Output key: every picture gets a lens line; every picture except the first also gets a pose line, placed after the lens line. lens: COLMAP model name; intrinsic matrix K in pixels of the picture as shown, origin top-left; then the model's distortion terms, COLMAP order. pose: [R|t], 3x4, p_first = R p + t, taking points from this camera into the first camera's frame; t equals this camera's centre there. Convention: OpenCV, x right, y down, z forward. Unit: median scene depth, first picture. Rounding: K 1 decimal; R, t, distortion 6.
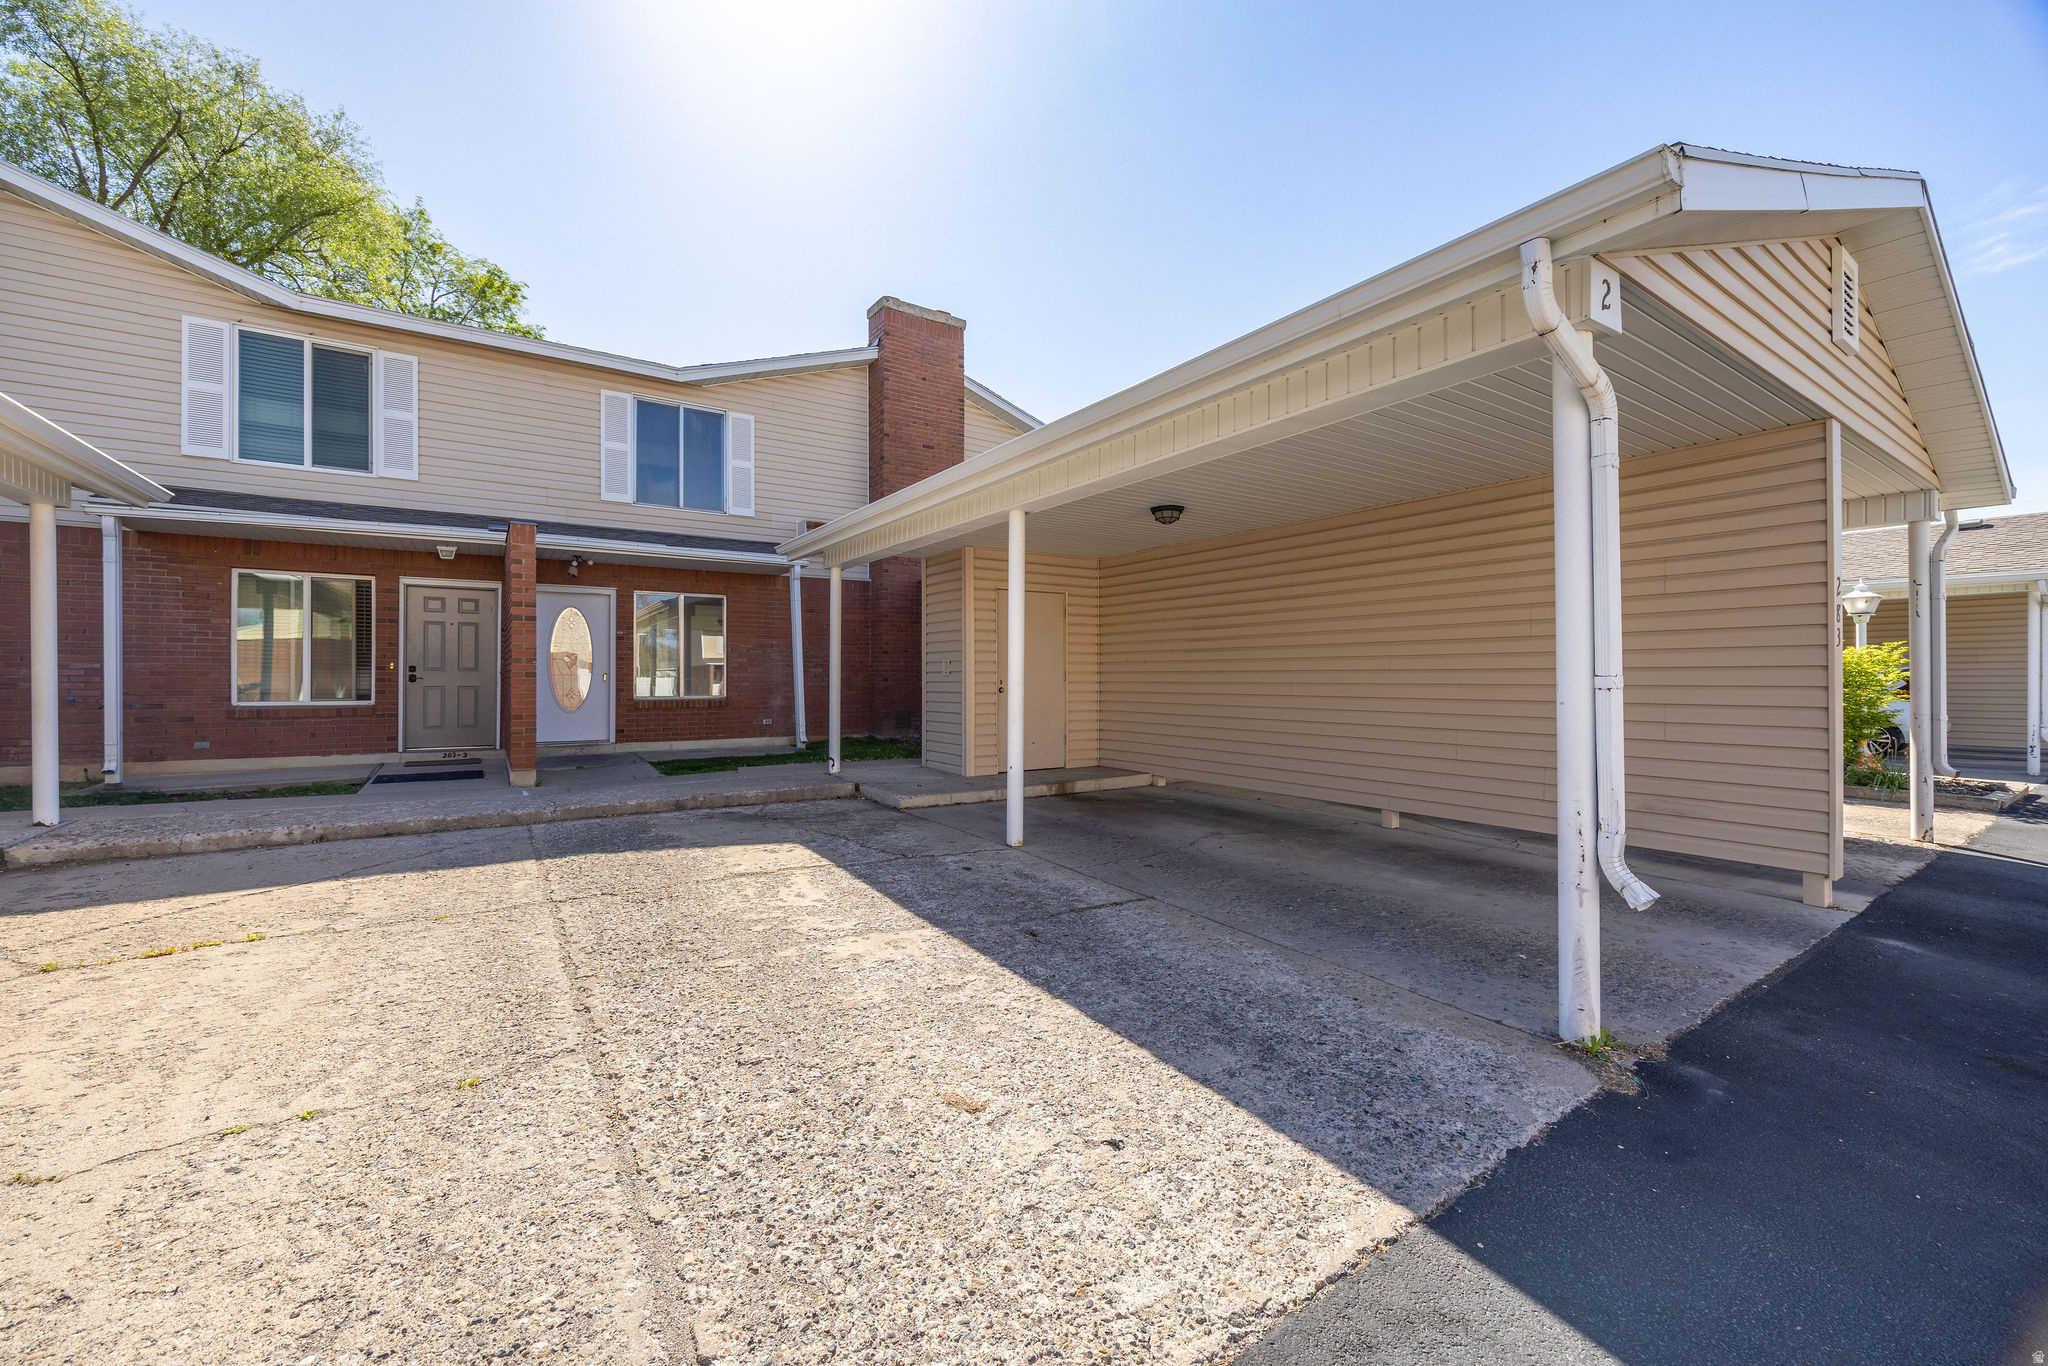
lens RADIAL K [[831.6, 0, 1080.6], [0, 831.6, 683.0], [0, 0, 1]] dist [-0.002607, -0.000902]
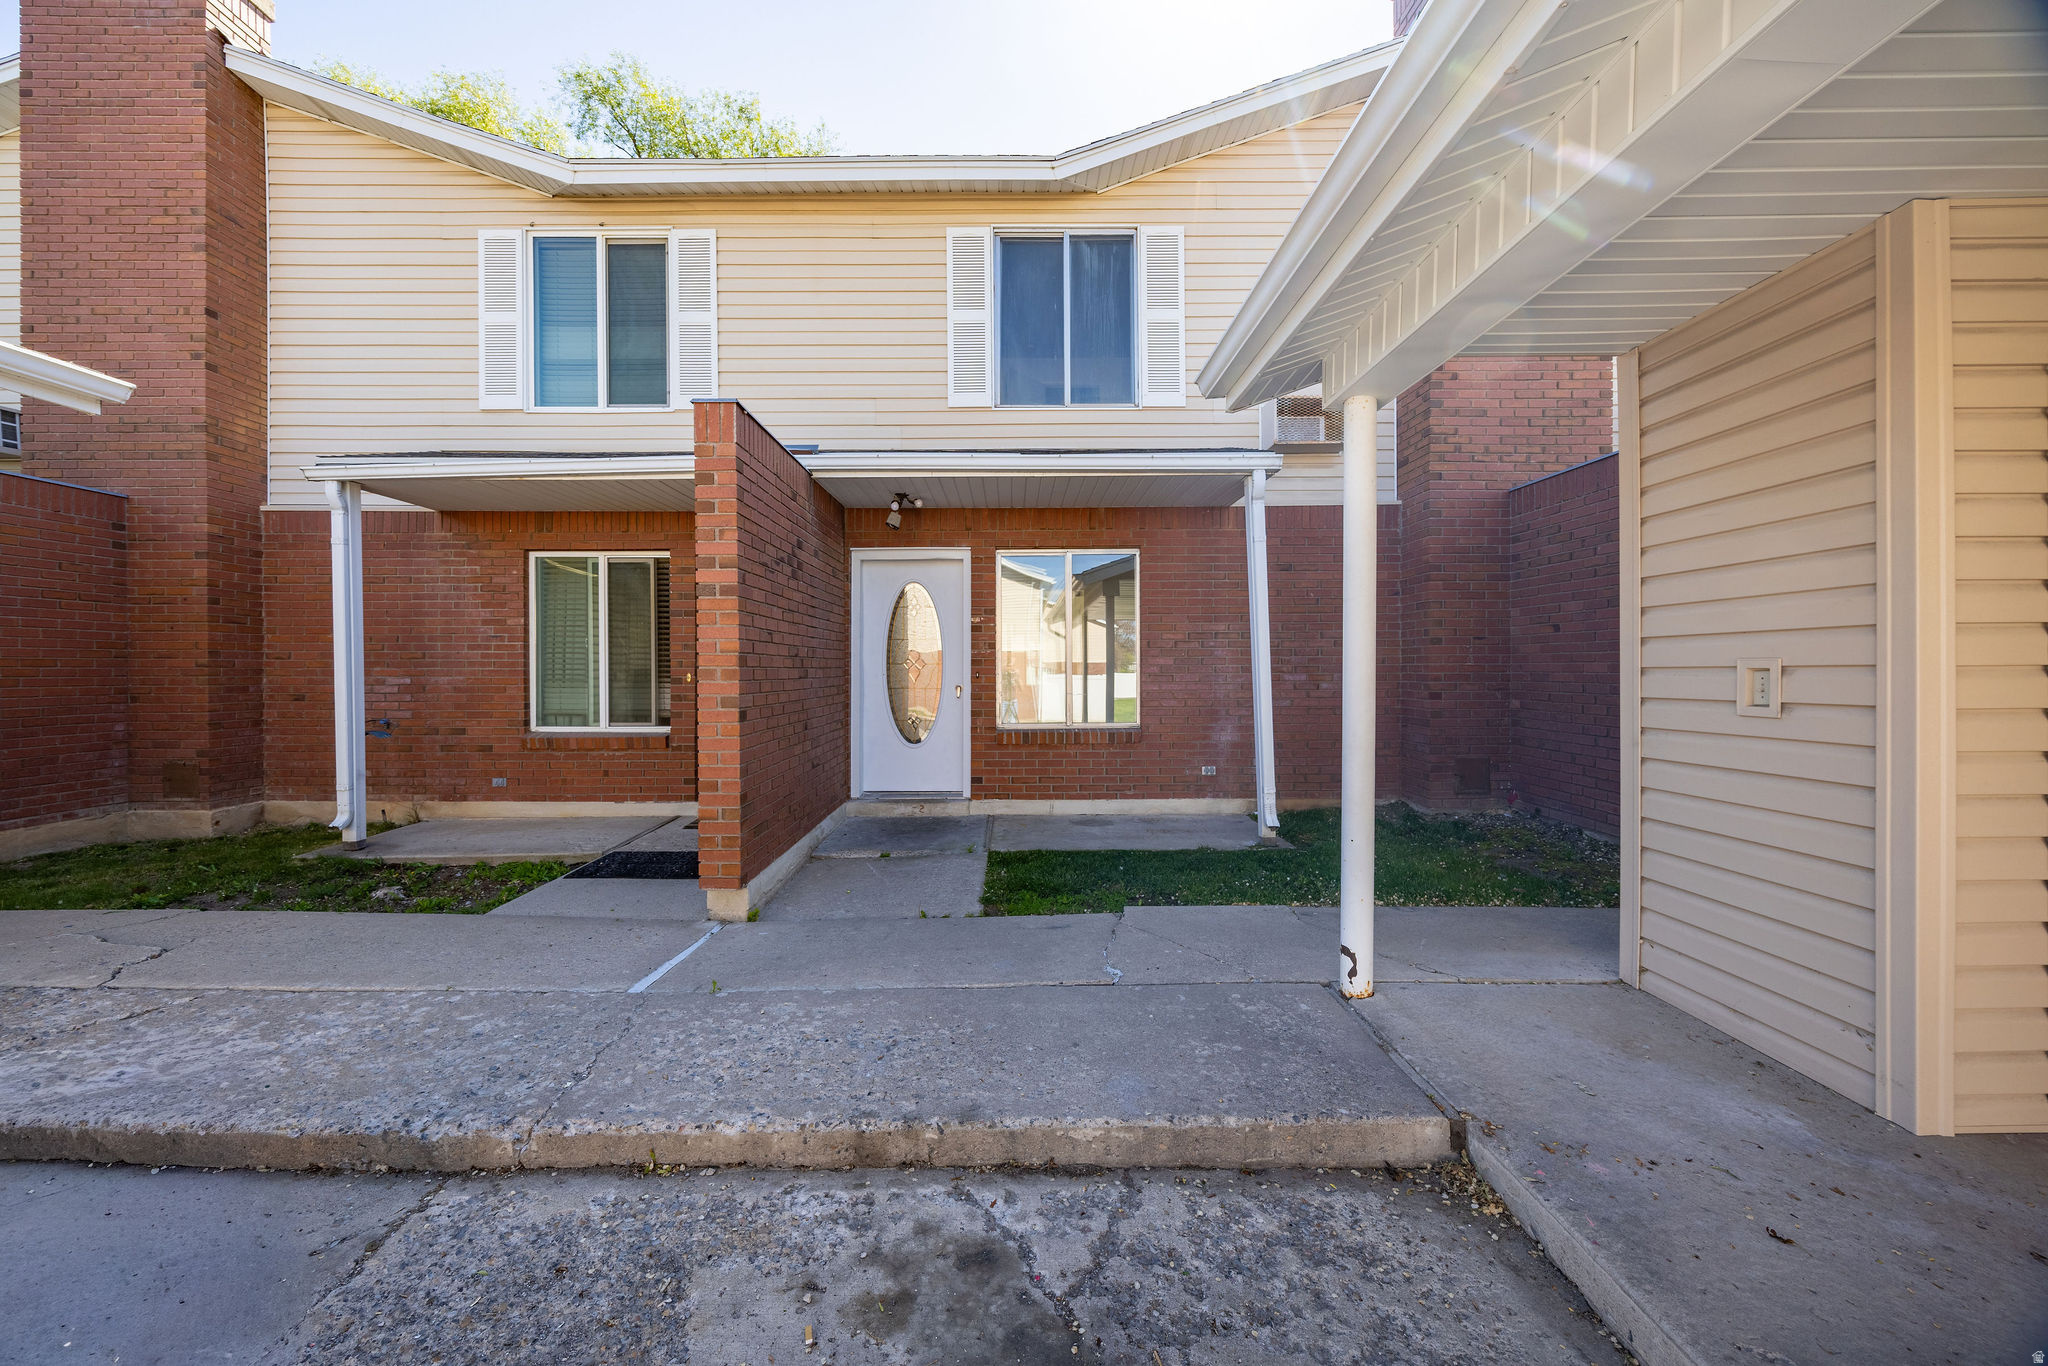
lens RADIAL K [[831.6, 0, 1018.9], [0, 831.6, 674.8], [0, 0, 1]] dist [-0.002607, -0.000902]
pose [[0.812896, -0.001439, -0.582407, -0.192808], [0.001169, 0.999999, -0.000840, -0.021903], [0.582408, 0.000002, 0.812897, 0.587330]]
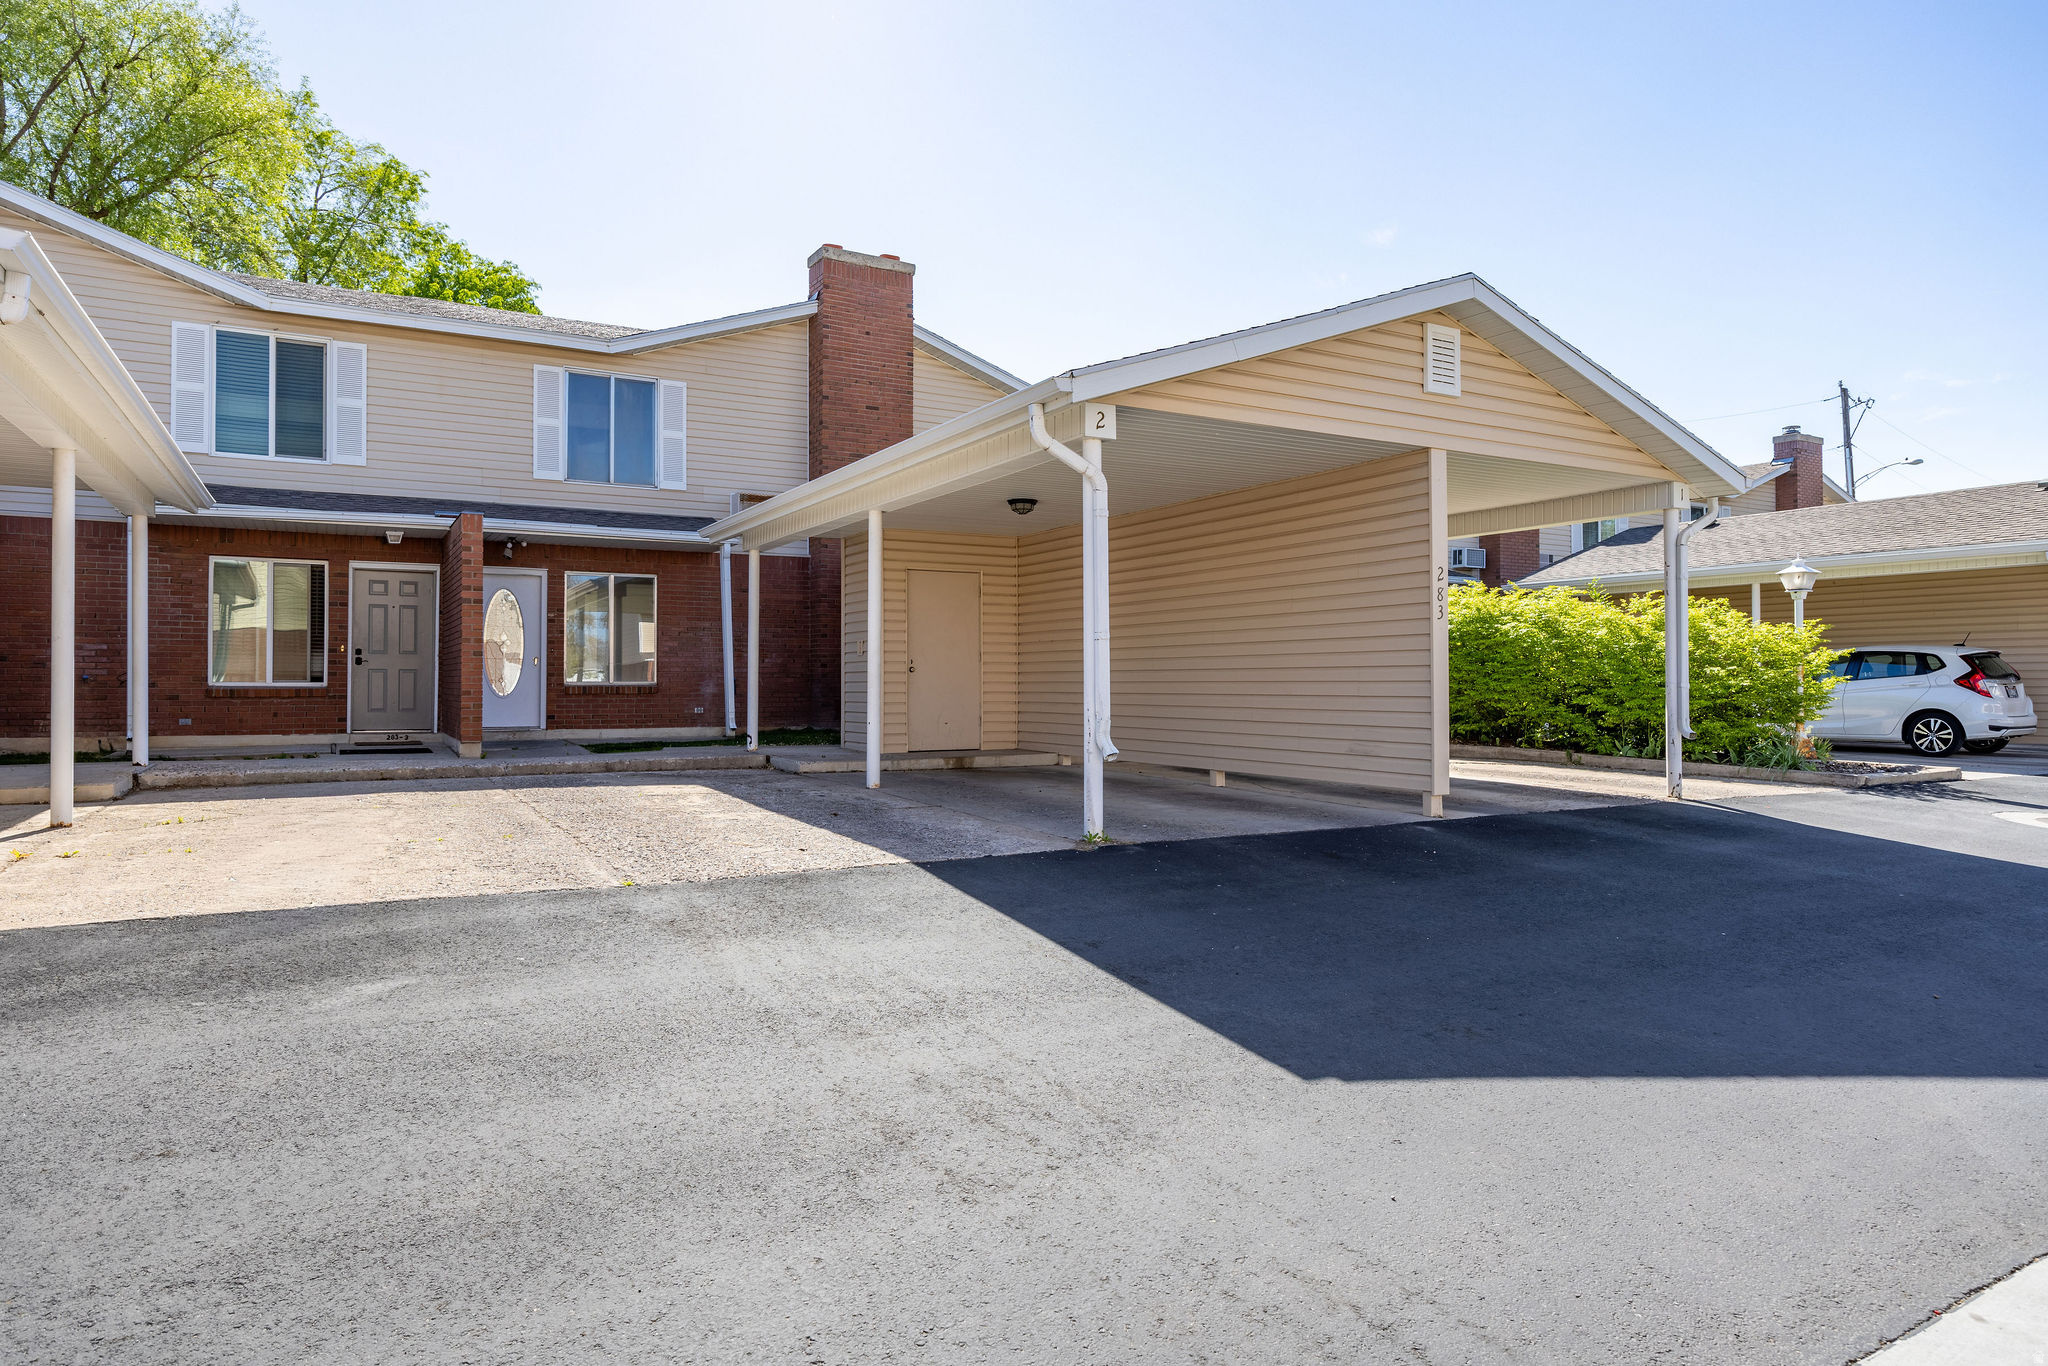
lens RADIAL K [[1187.1, 0, 1011.1], [0, 1187.1, 689.6], [0, 0, 1]] dist [-0.024629, 0.007974]
pose [[0.992543, 0.004044, -0.121827, 0.162588], [-0.003794, 0.999990, 0.002286, 0.023508], [0.121835, -0.001806, 0.992549, -0.337214]]
